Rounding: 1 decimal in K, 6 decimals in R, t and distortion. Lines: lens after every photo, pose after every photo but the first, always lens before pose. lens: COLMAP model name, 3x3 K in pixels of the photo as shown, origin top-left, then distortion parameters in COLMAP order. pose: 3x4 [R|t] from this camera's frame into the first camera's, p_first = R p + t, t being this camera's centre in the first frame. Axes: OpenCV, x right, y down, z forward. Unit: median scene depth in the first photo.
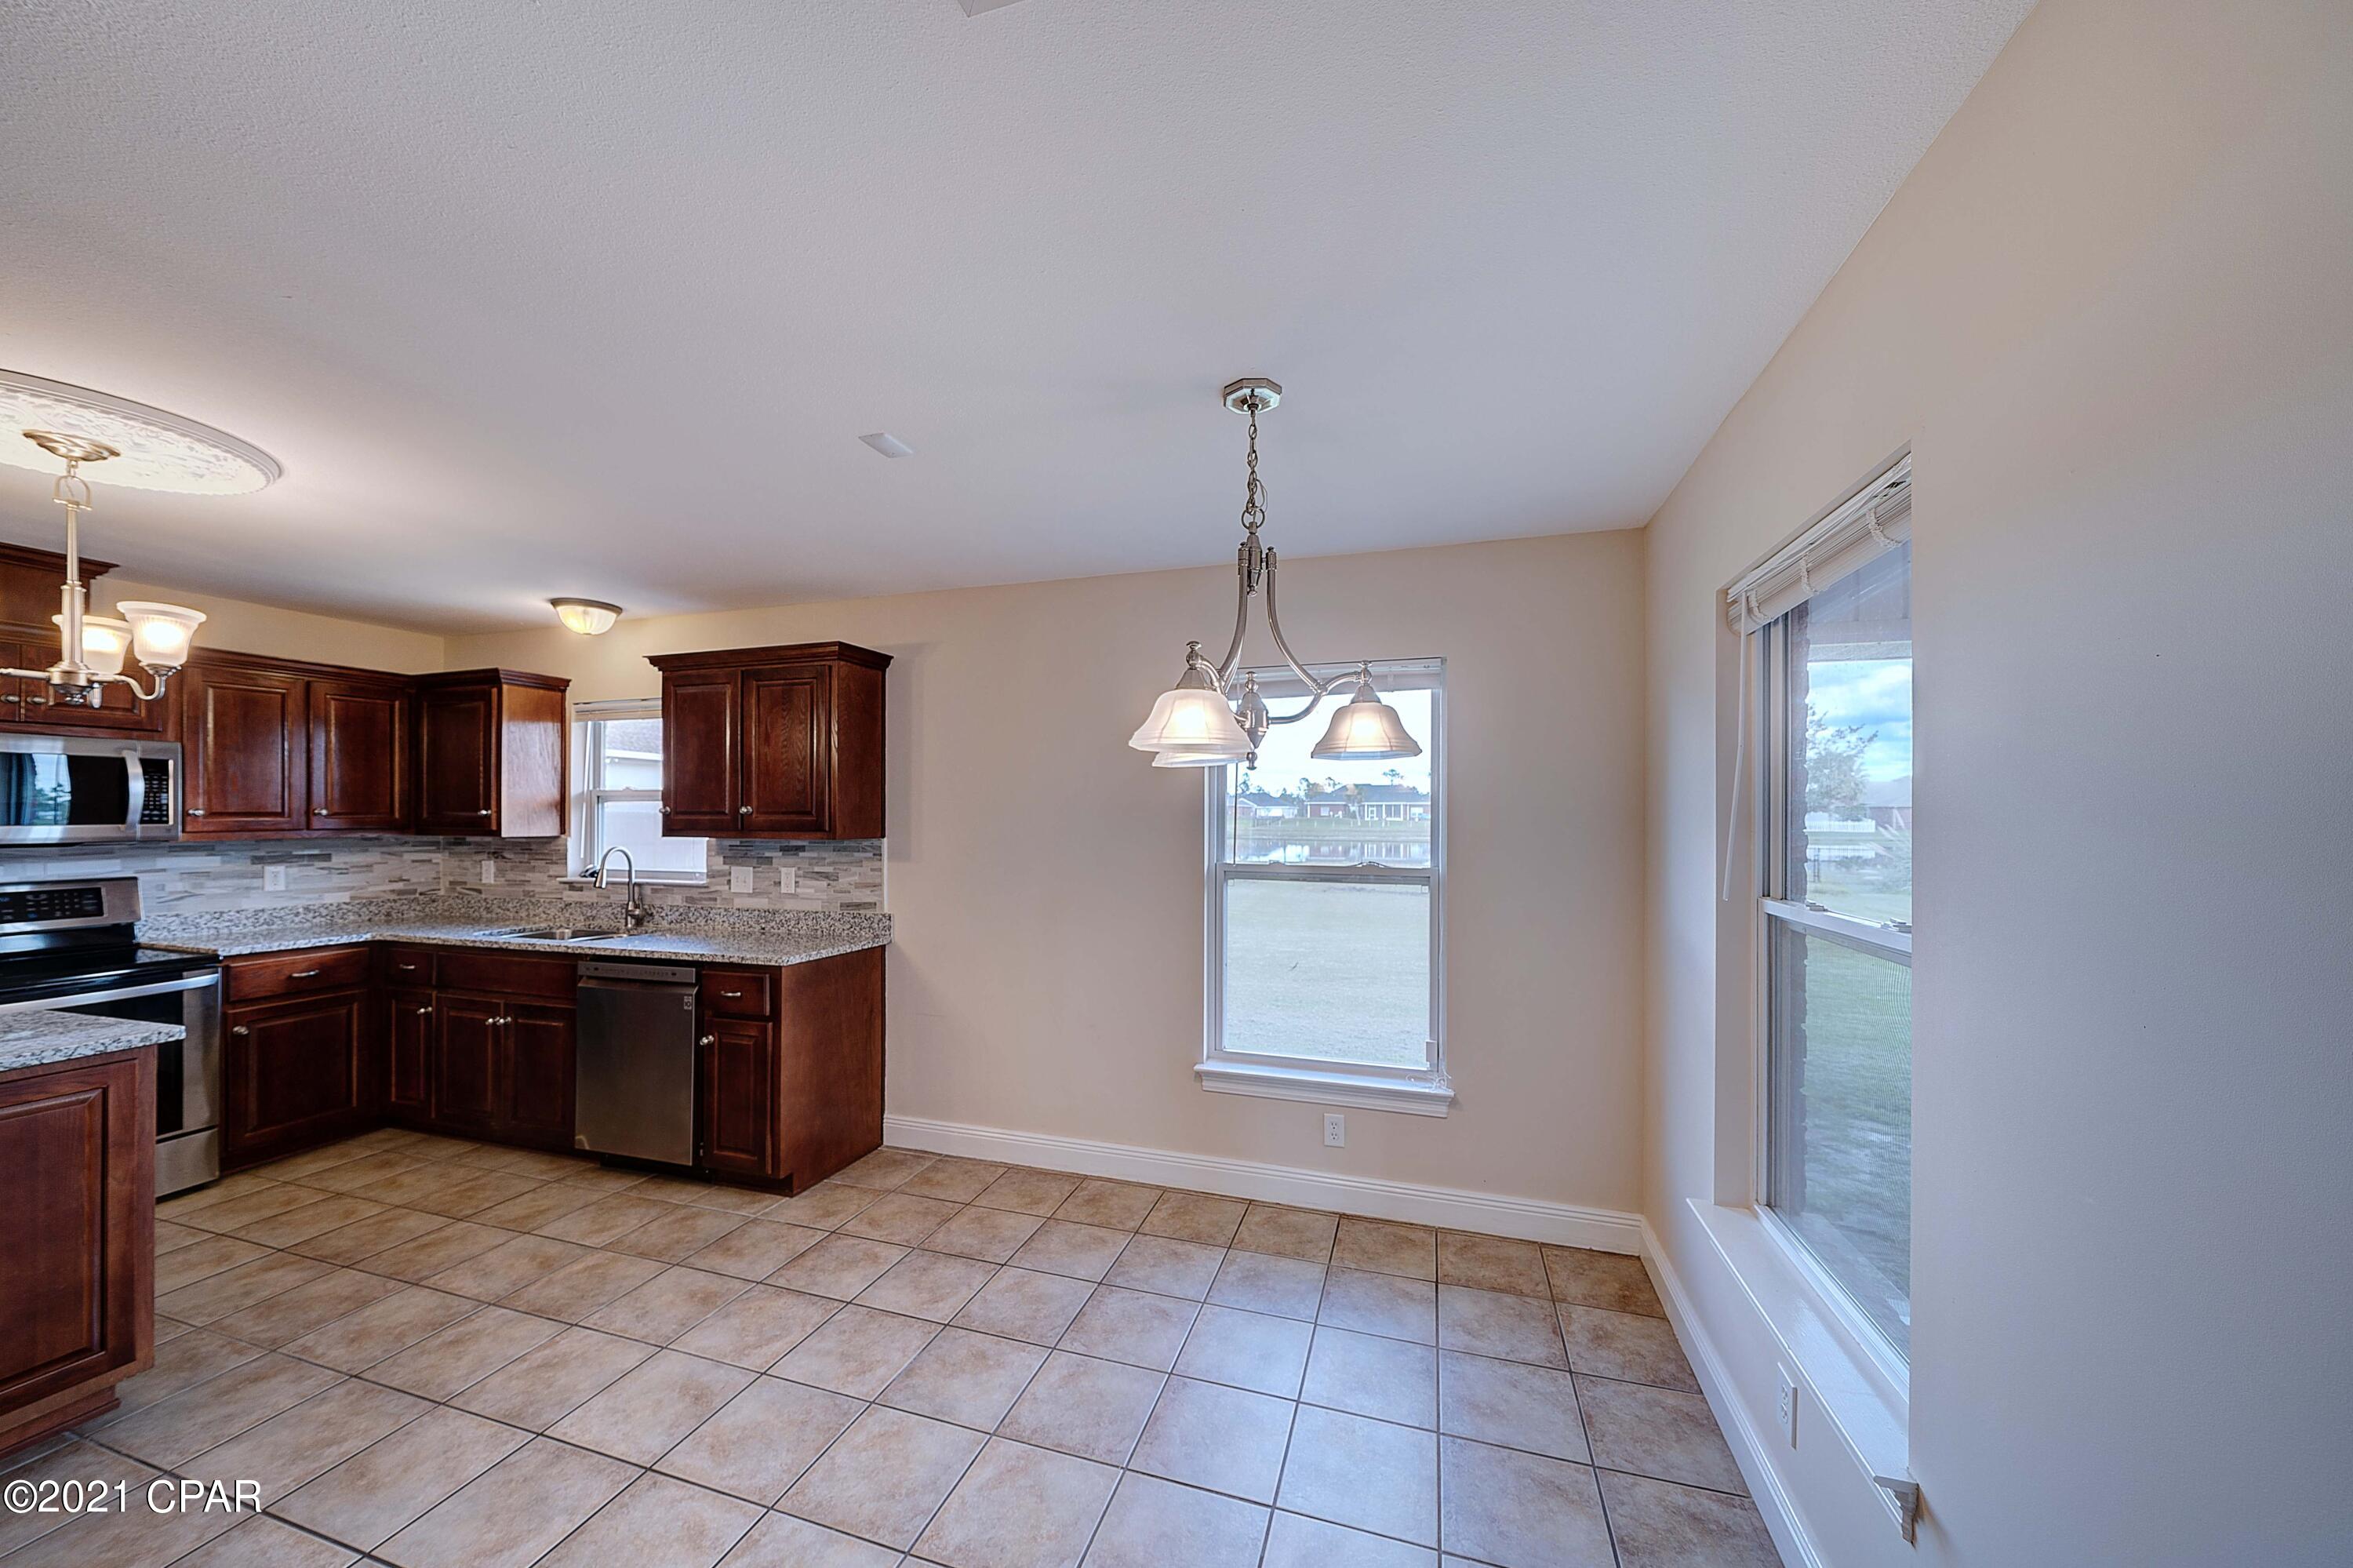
lens RADIAL K [[826.6, 0, 1153.6], [0, 826.6, 809.3], [0, 0, 1]] dist [-0.000228, 0.000008]
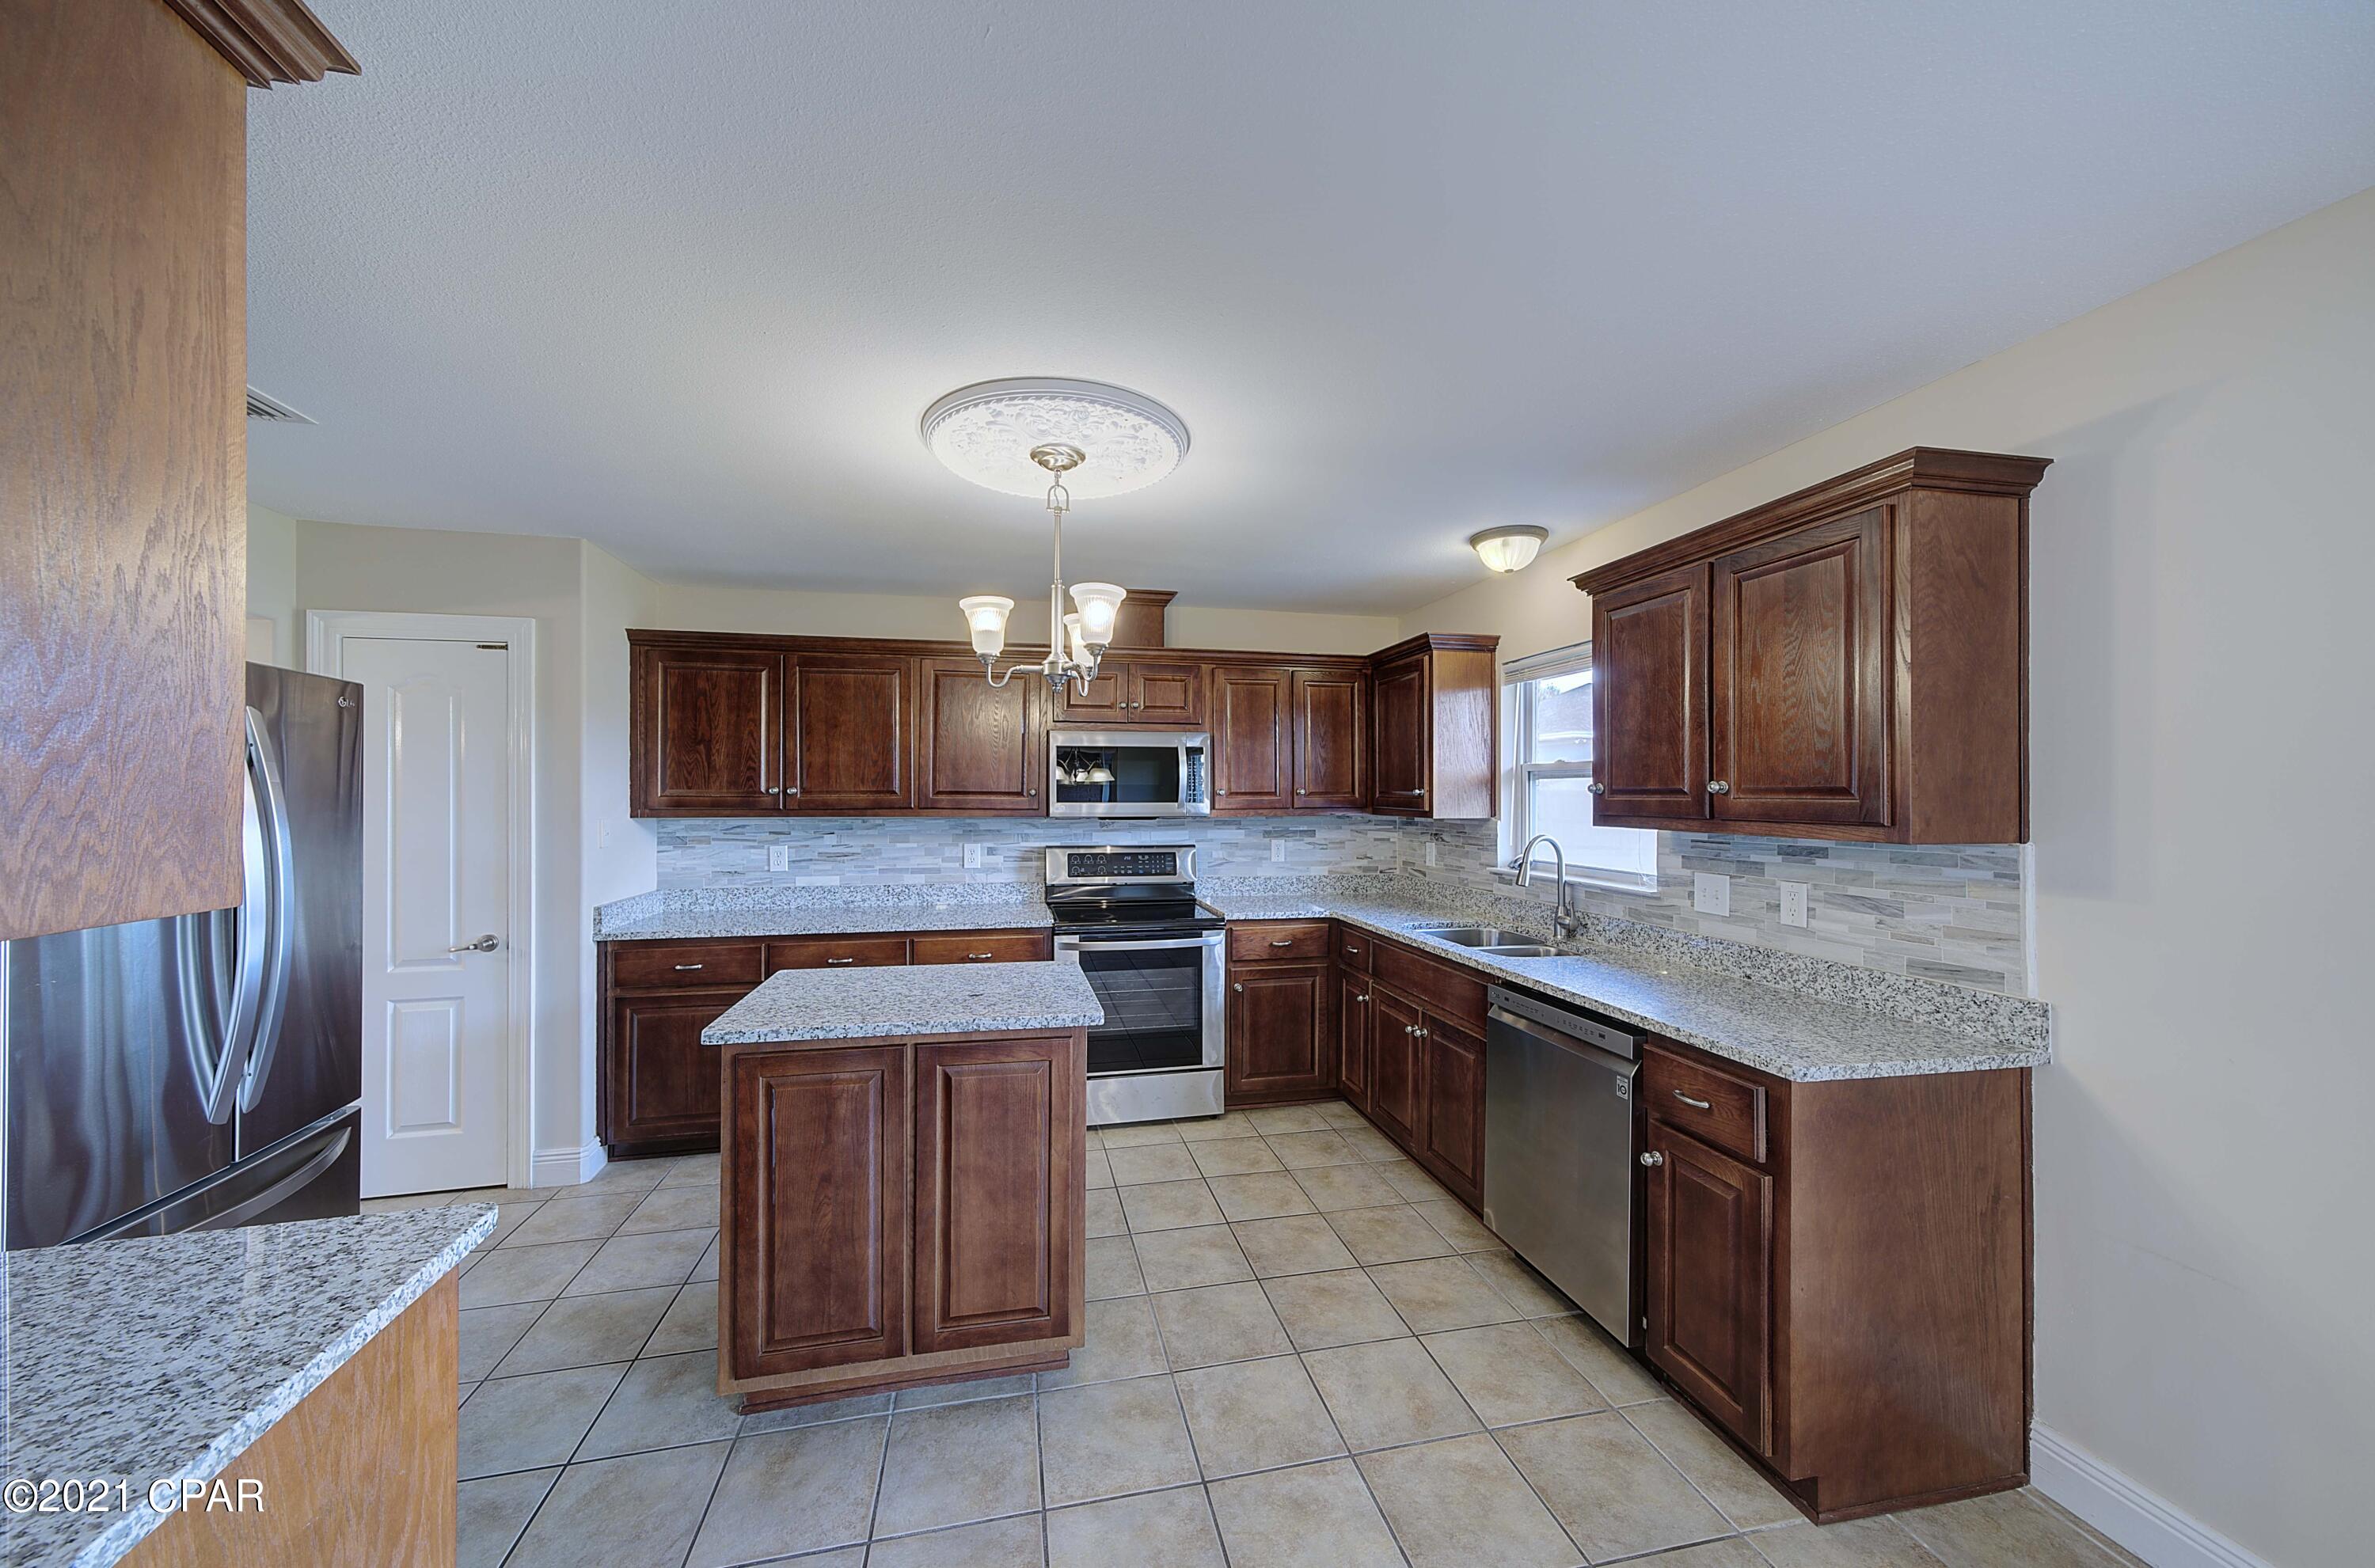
lens RADIAL K [[816.6, 0, 1185.6], [0, 816.6, 795.4], [0, 0, 1]] dist [0.002054, 0.000303]
pose [[0.508691, 0.000791, -0.860949, -0.166600], [0.005211, 0.999978, 0.003998, 0.002699], [0.860934, -0.006520, 0.508676, 0.340284]]
